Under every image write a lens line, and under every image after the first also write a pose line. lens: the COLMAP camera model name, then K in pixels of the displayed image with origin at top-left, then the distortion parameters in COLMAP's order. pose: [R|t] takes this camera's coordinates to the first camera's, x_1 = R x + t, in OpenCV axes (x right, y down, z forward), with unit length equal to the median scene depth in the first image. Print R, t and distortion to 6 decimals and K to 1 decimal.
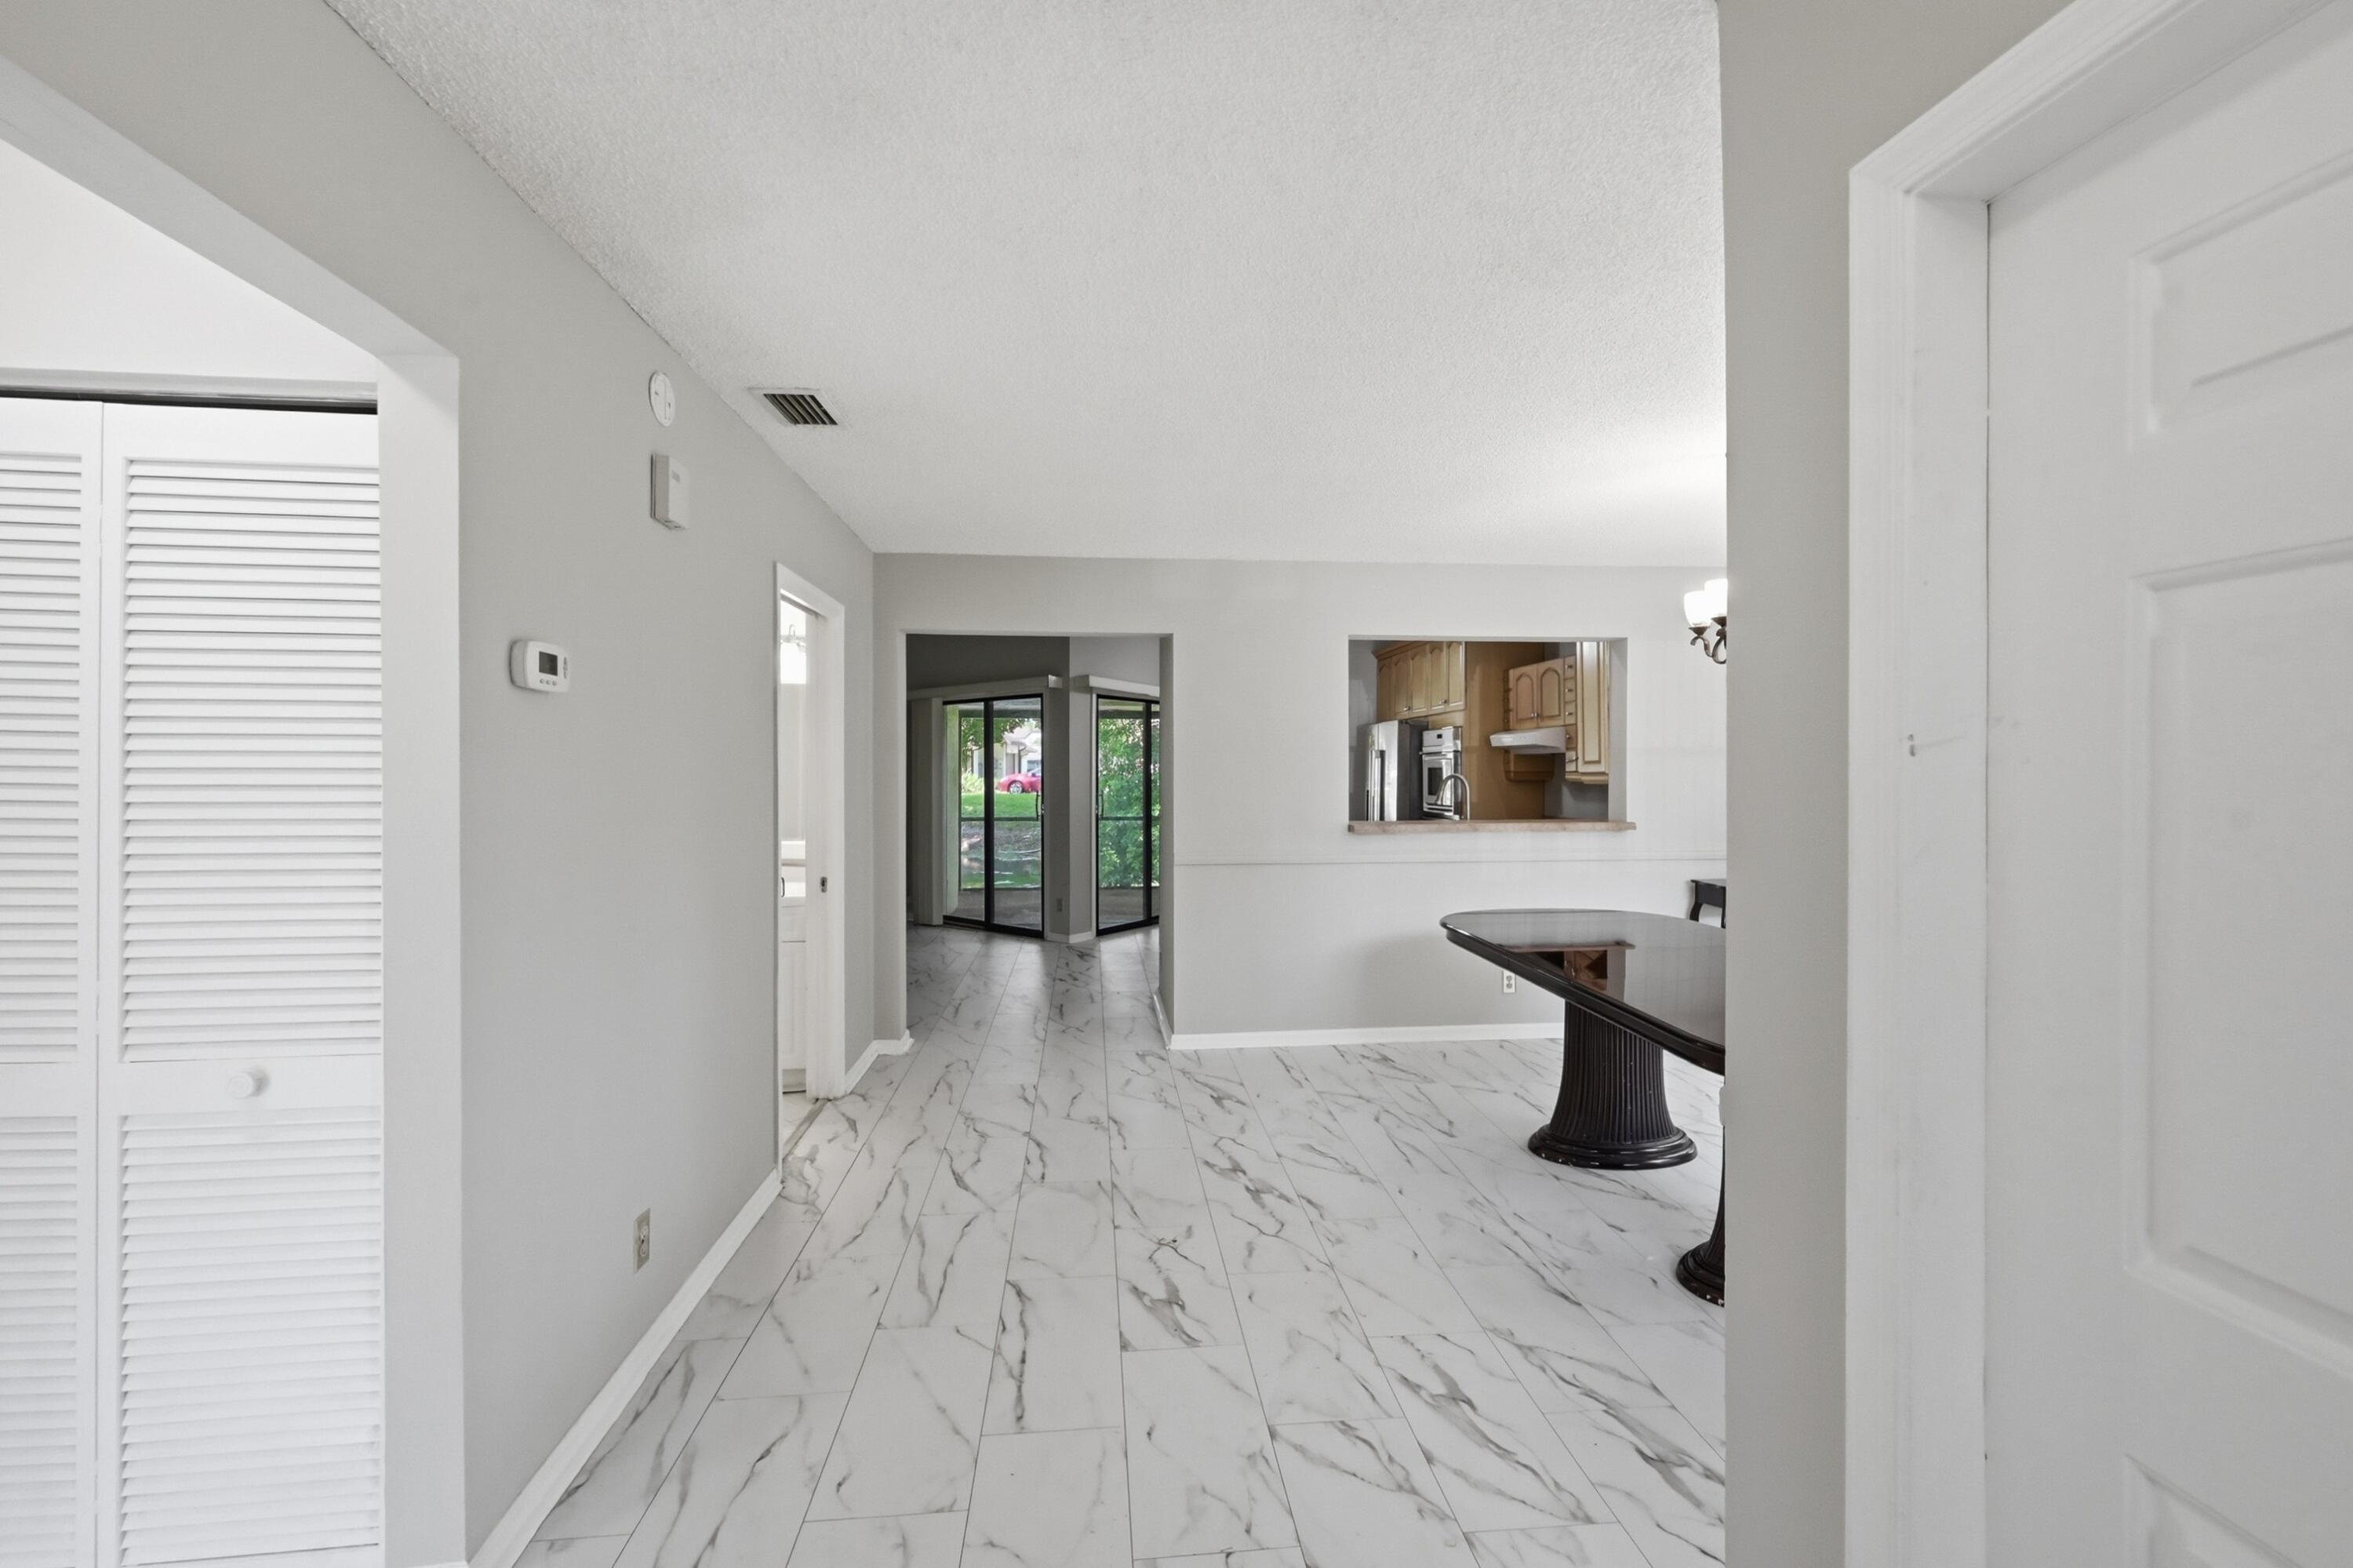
lens RADIAL K [[943.5, 0, 1185.1], [0, 943.5, 773.6], [0, 0, 1]] dist [-0.000351, 0.000097]
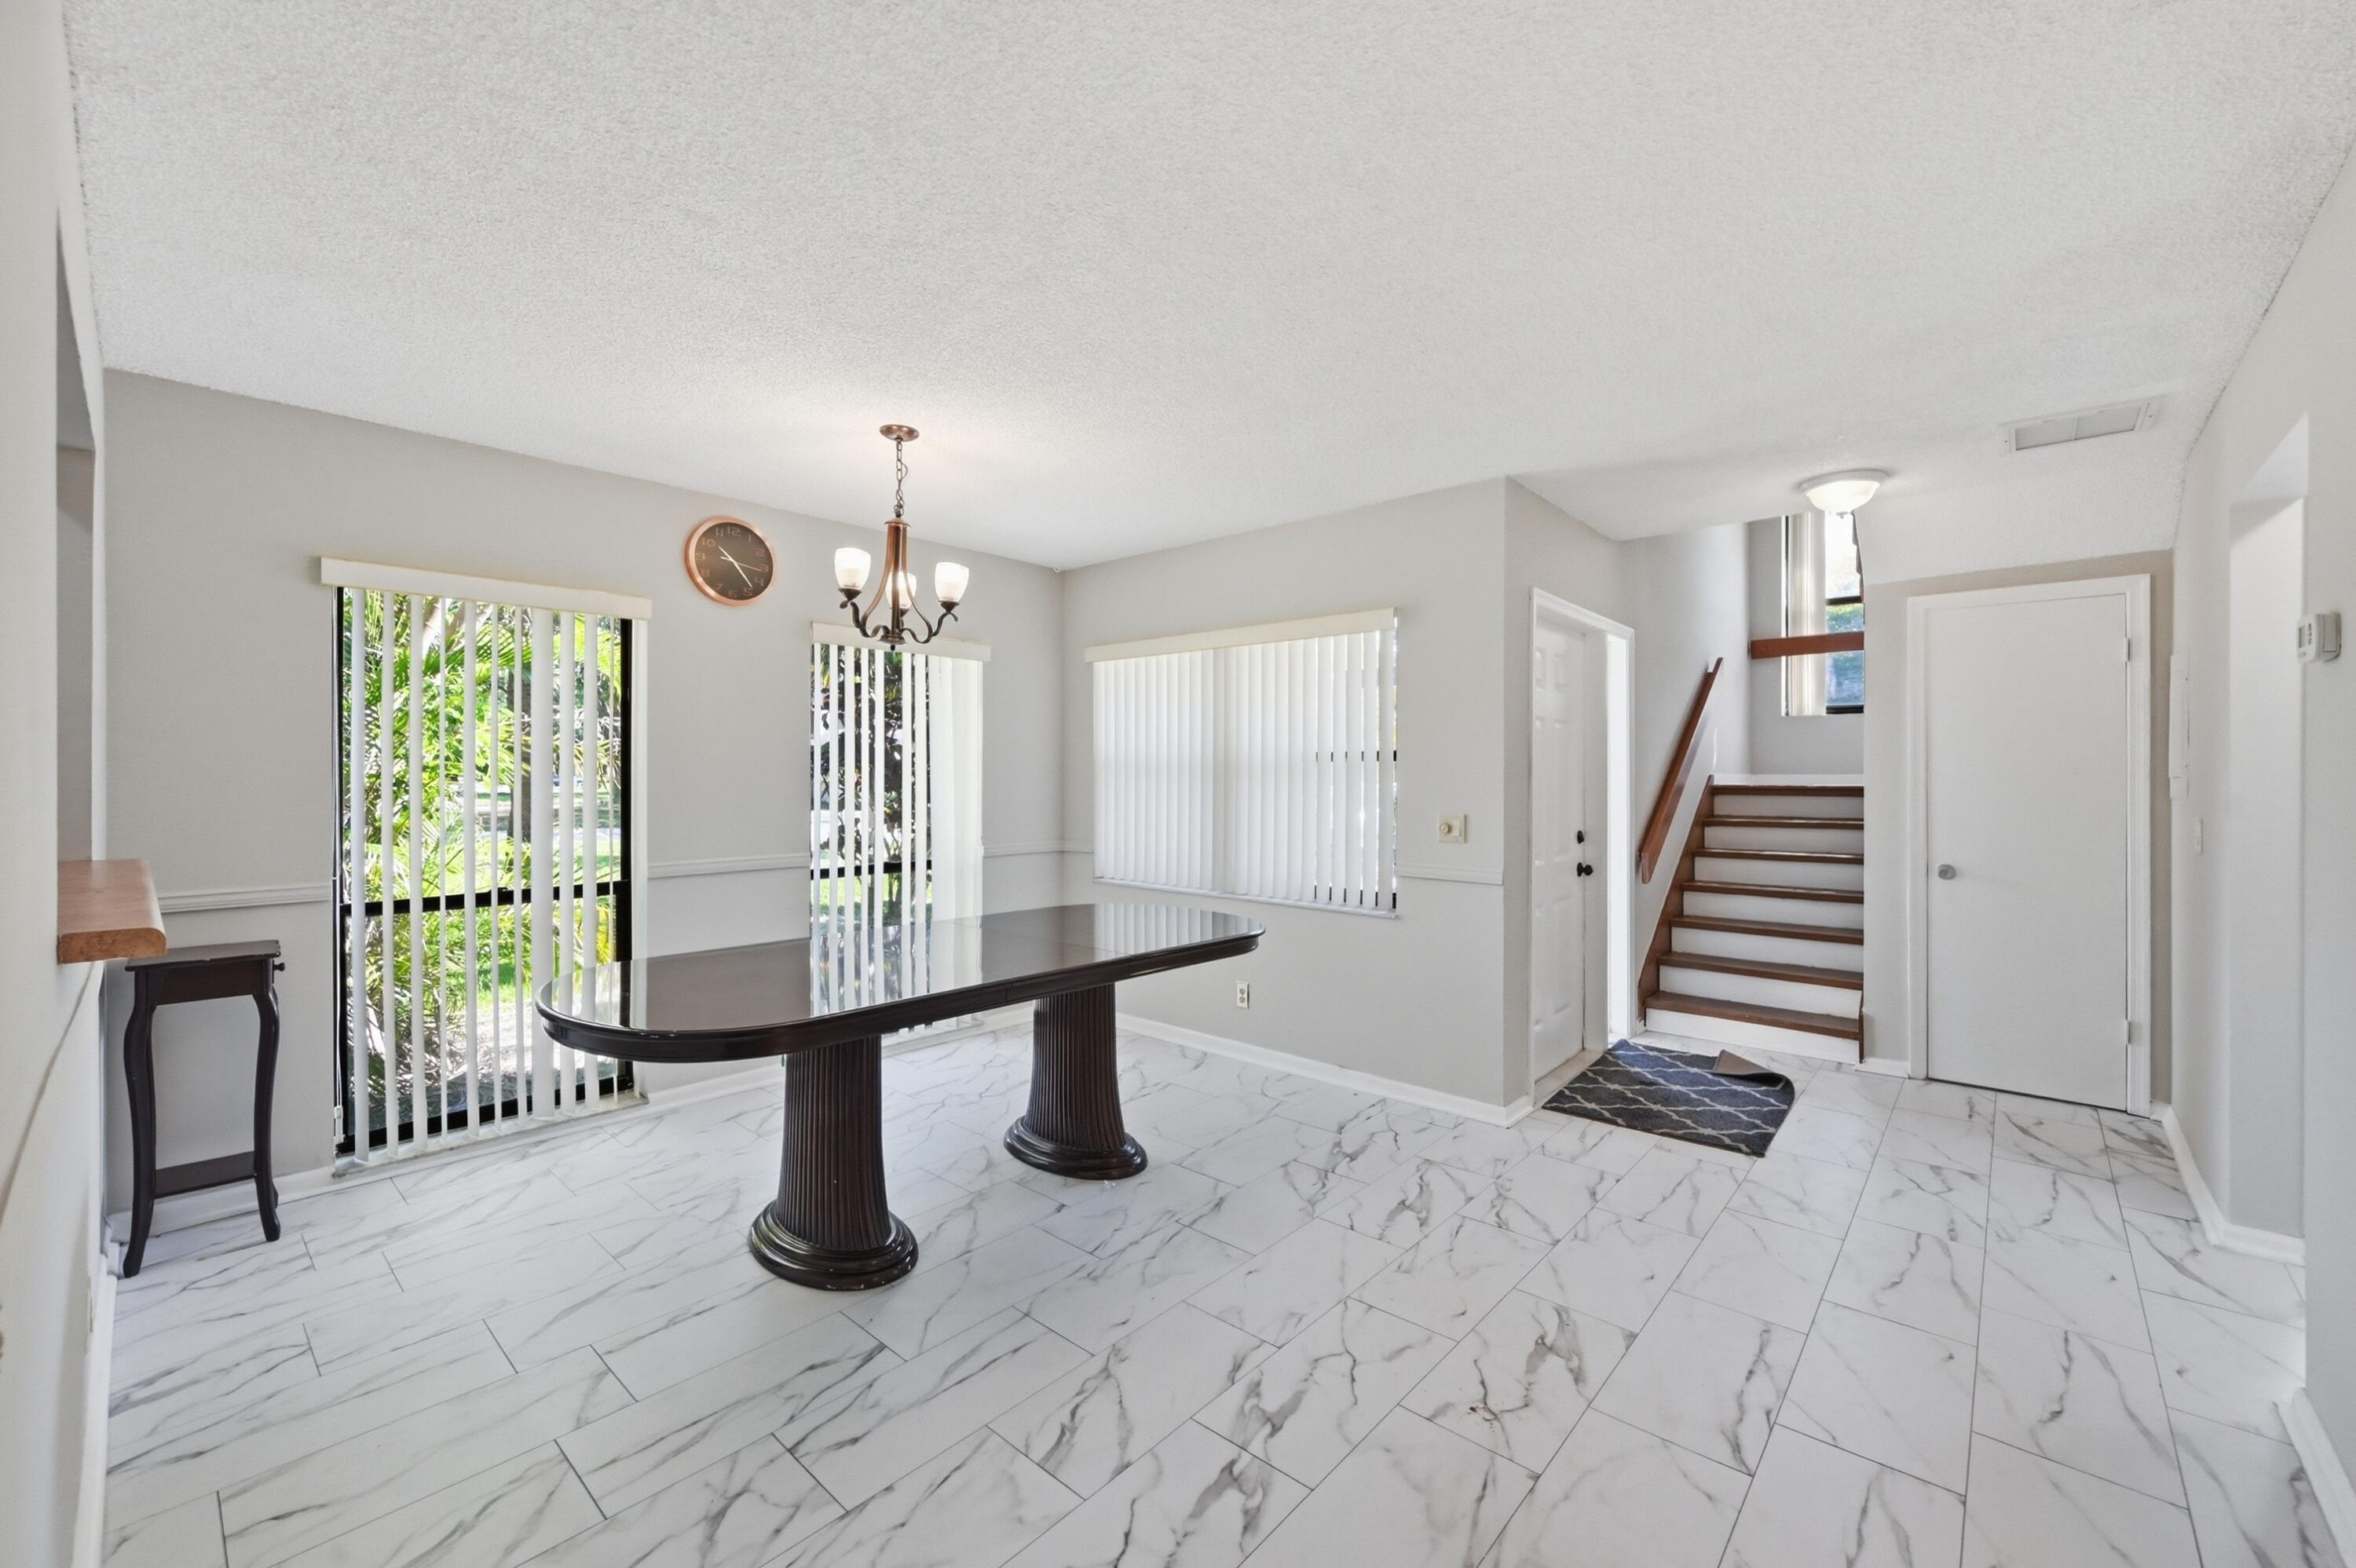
lens RADIAL K [[944.6, 0, 1186.6], [0, 944.6, 773.6], [0, 0, 1]] dist [-0.000351, 0.000097]
pose [[-0.675538, -0.002575, 0.737321, -0.258762], [0.004271, 0.999963, 0.007405, 0.008846], [-0.737313, 0.008152, -0.675502, 1.093409]]
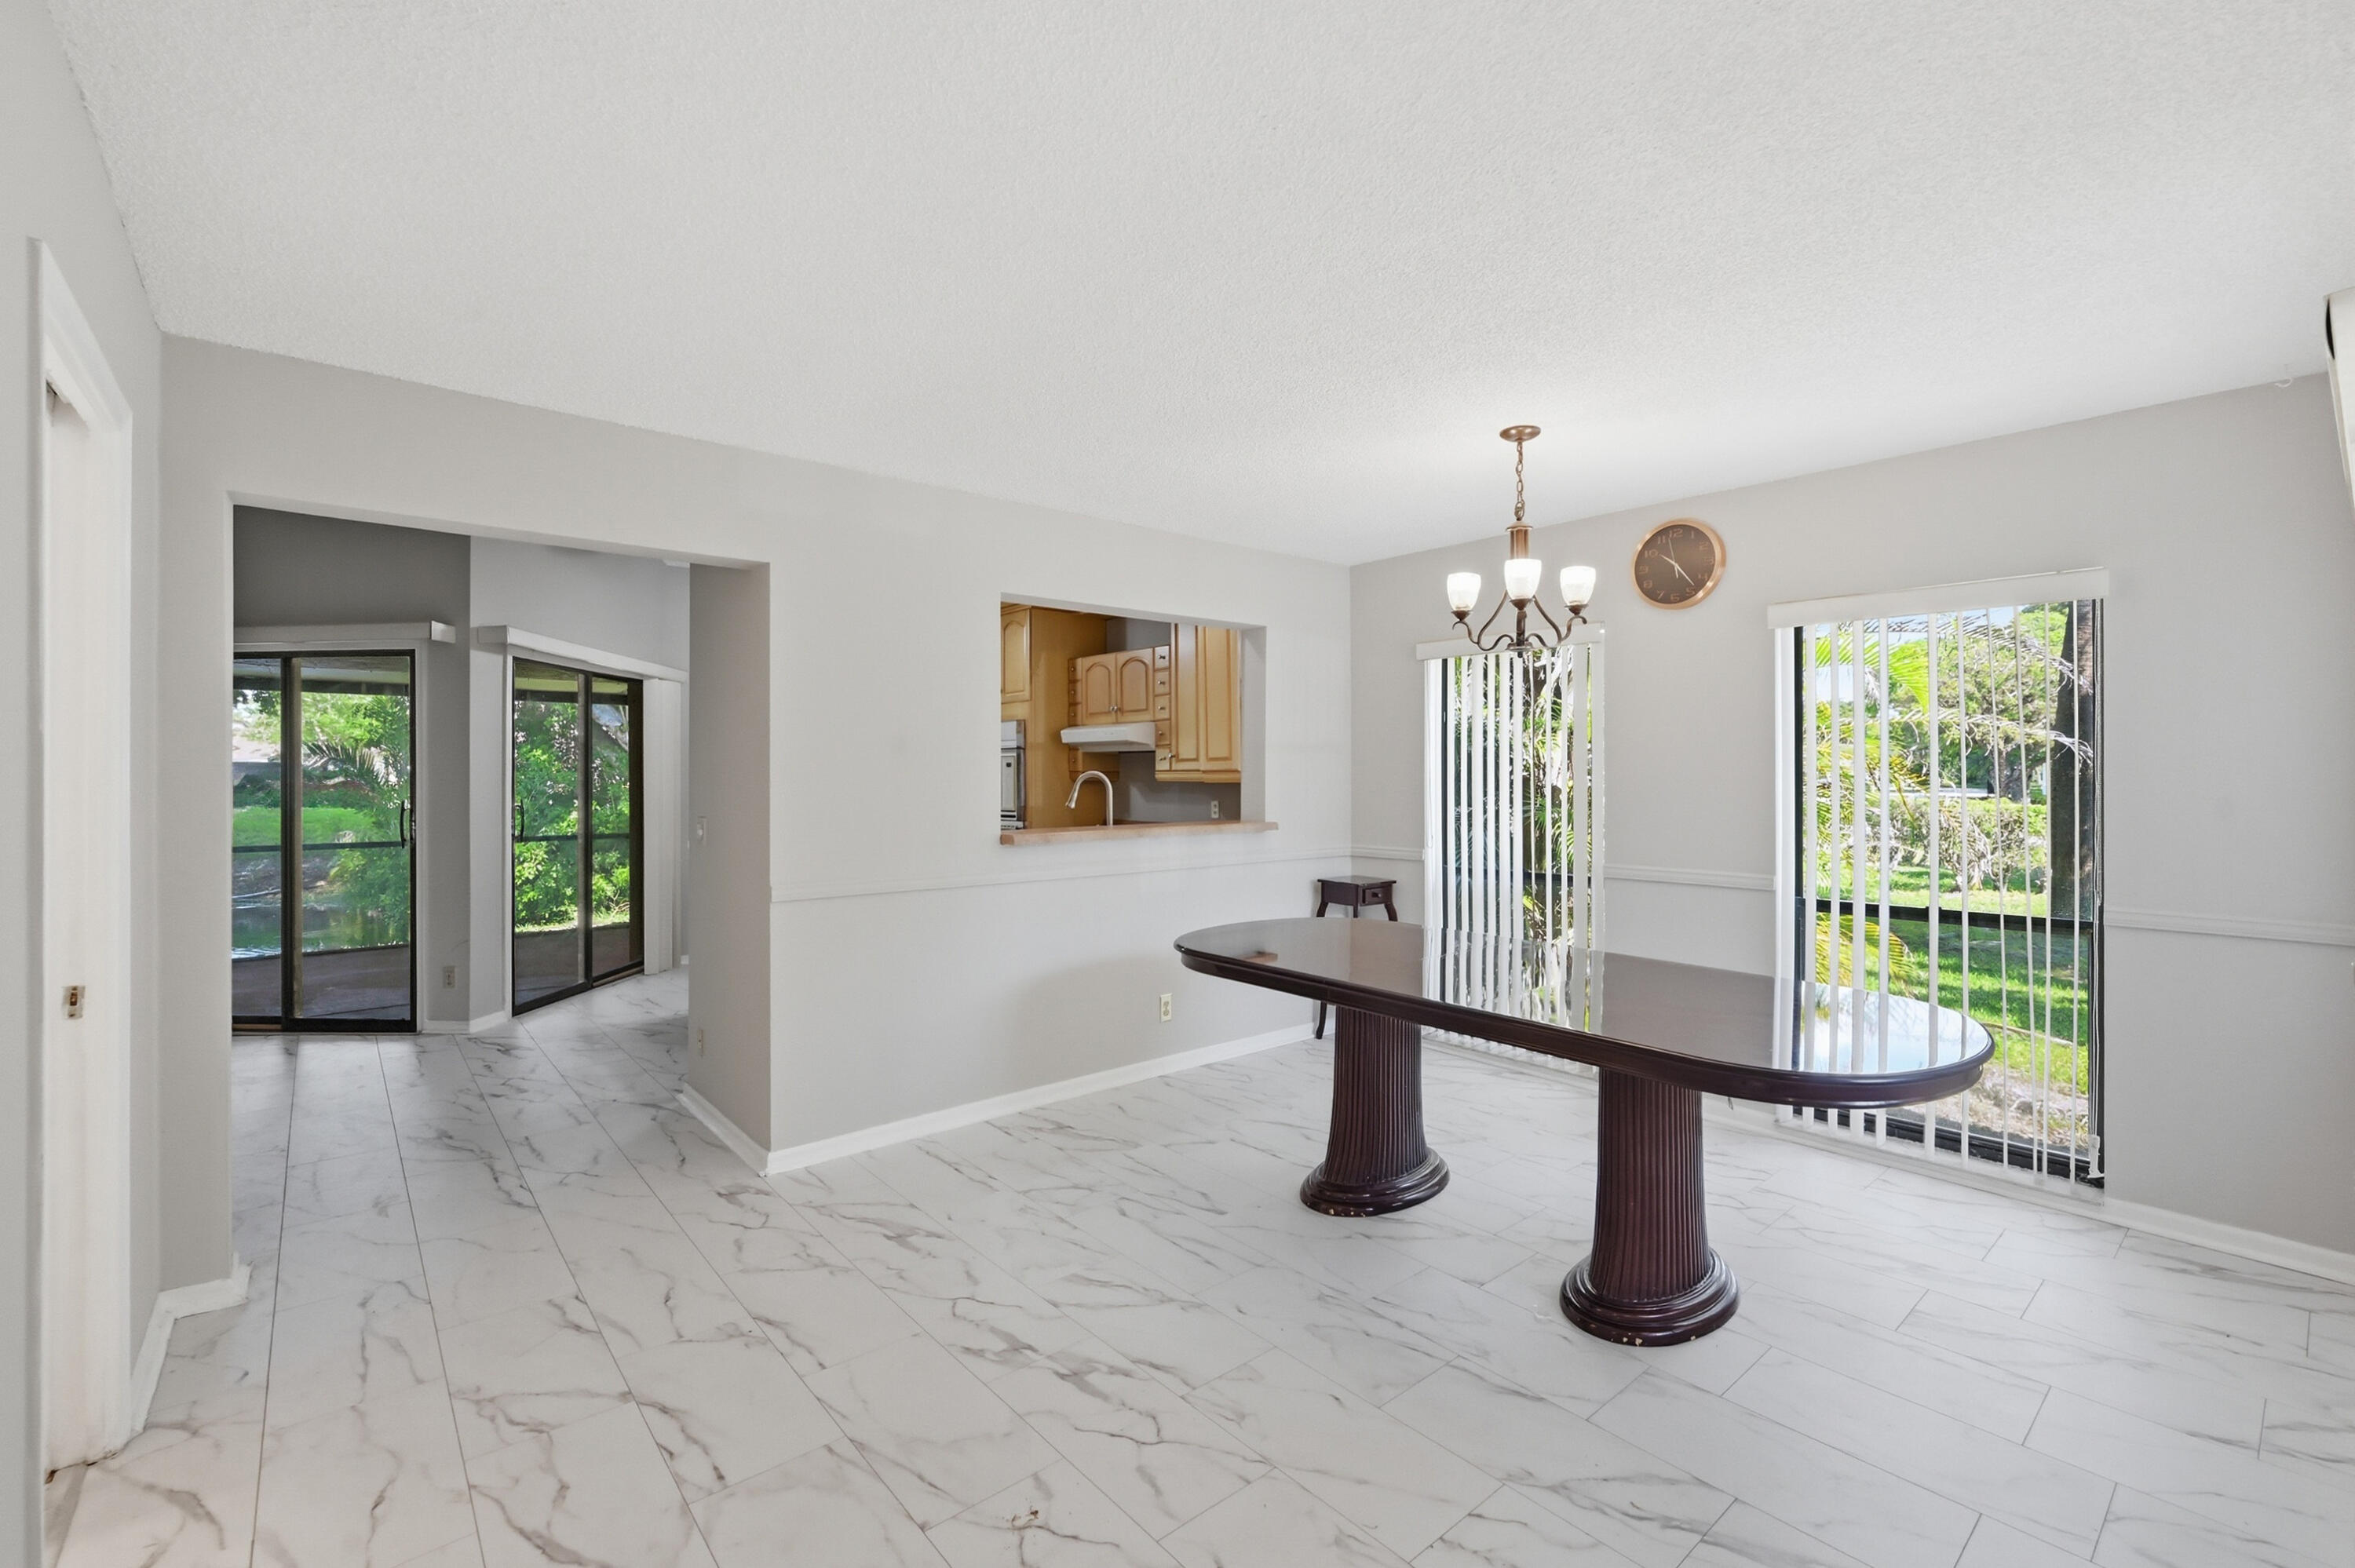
lens RADIAL K [[998.7, 0, 1178.1], [0, 998.7, 771.0], [0, 0, 1]] dist [-0.000283, 0.000804]
pose [[0.821853, 0.001228, 0.569698, -0.206240], [0.003707, 0.999965, -0.007503, 0.008956], [-0.569688, 0.008279, 0.821820, 0.270457]]
